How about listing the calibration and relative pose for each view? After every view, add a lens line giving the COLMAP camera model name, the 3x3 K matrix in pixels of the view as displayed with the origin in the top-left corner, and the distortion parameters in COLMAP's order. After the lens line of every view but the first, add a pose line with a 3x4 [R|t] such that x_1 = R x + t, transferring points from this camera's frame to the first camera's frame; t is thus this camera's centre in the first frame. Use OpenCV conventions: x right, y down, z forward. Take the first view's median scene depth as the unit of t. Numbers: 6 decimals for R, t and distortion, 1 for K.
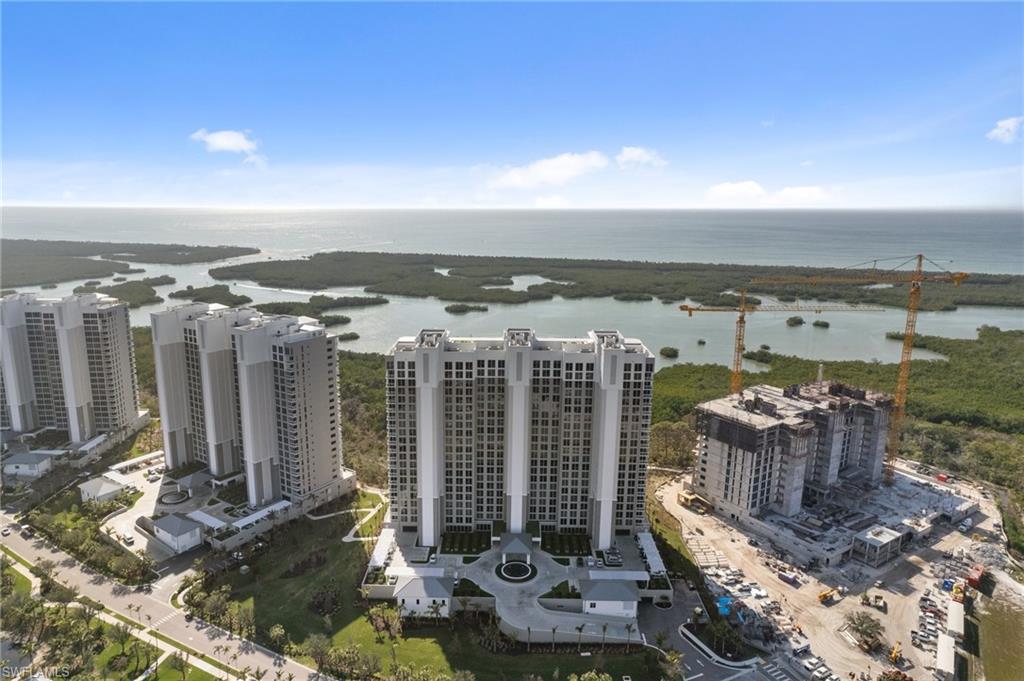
lens RADIAL K [[669.1, 0, 500.1], [0, 669.1, 304.6], [0, 0, 1]] dist [-0.066564, 0.001981]
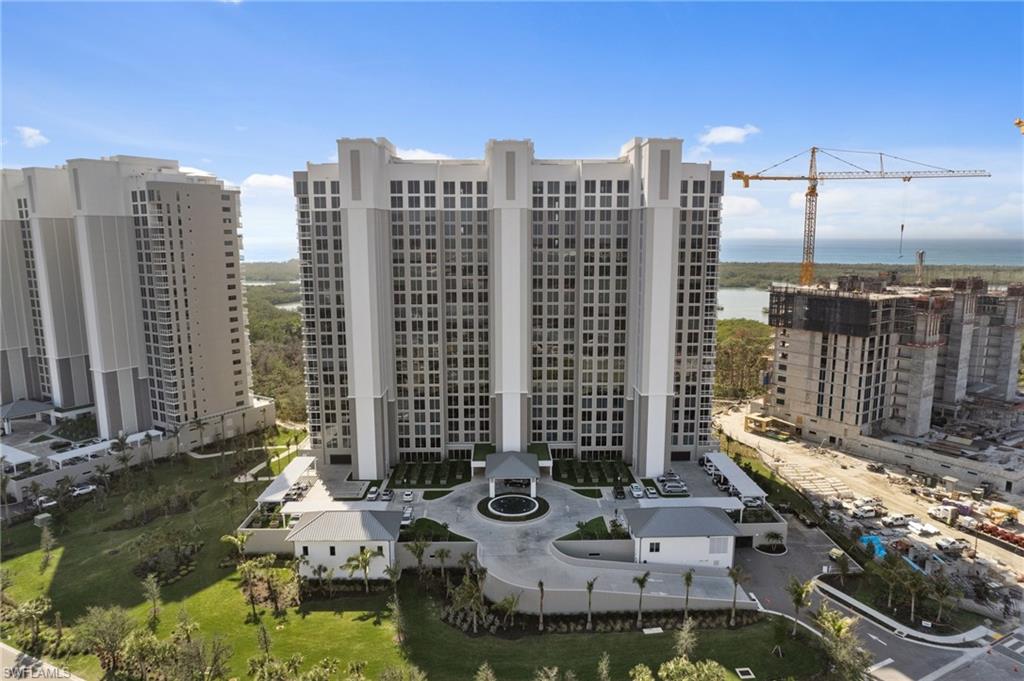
lens RADIAL K [[659.9, 0, 515.7], [0, 659.9, 344.6], [0, 0, 1]] dist [-0.097194, 0.086459]
pose [[0.999065, -0.021817, 0.037330, 0.007311], [0.021658, 0.999755, 0.004659, 0.235976], [-0.037423, -0.003847, 0.999292, 0.386785]]
